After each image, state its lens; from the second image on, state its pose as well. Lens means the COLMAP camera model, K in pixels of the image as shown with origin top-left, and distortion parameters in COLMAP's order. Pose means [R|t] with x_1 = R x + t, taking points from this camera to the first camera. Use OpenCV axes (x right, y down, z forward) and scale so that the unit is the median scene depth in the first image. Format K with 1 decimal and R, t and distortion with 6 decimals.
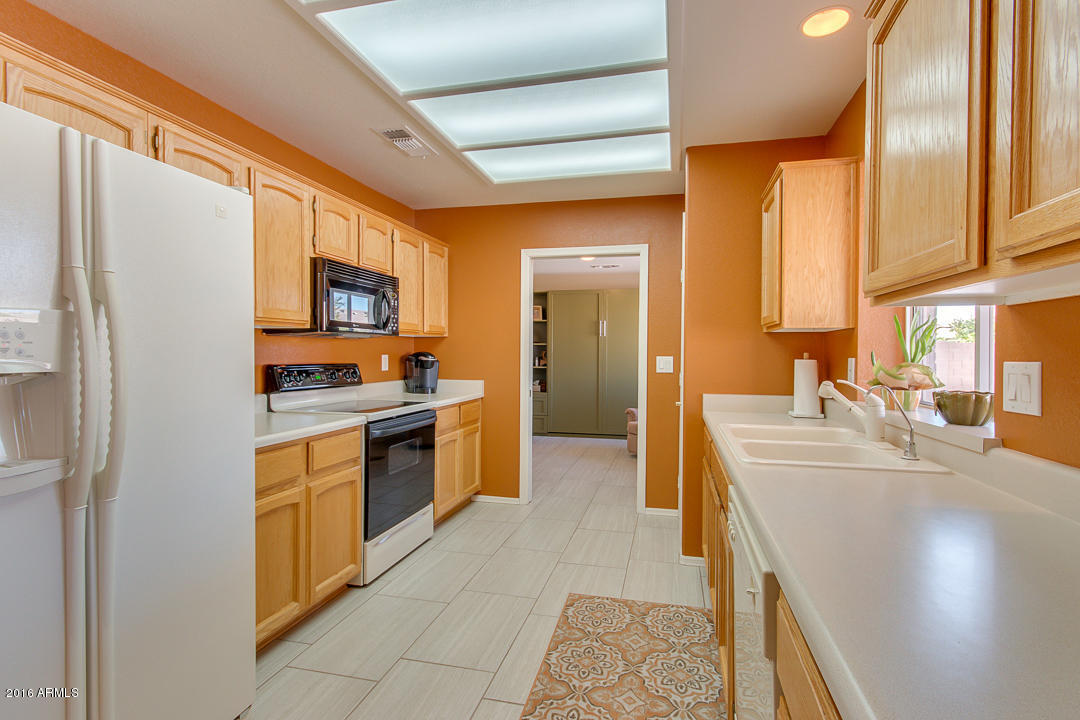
lens RADIAL K [[514.9, 0, 562.1], [0, 514.9, 353.2], [0, 0, 1]] dist [0.013037, 0.001052]
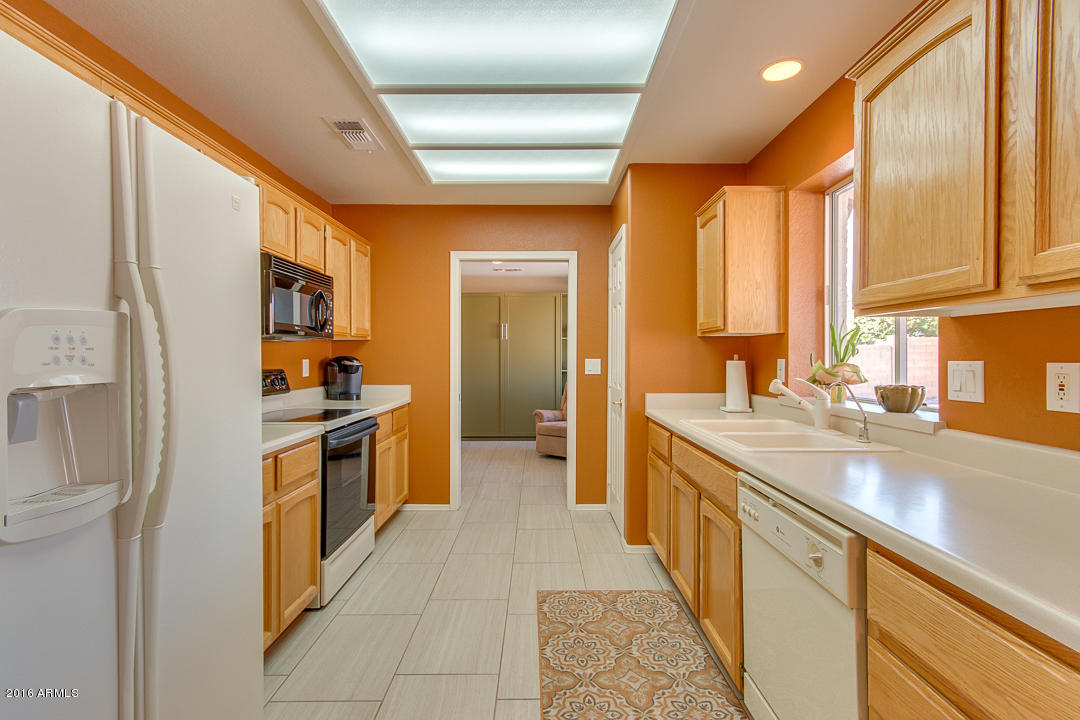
lens RADIAL K [[514.9, 0, 550.9], [0, 514.9, 354.3], [0, 0, 1]] dist [0.013037, 0.001052]
pose [[0.972536, -0.005806, 0.232679, -0.195786], [0.006450, 0.999977, -0.002007, -0.002074], [-0.232662, 0.003453, 0.972552, -0.004839]]
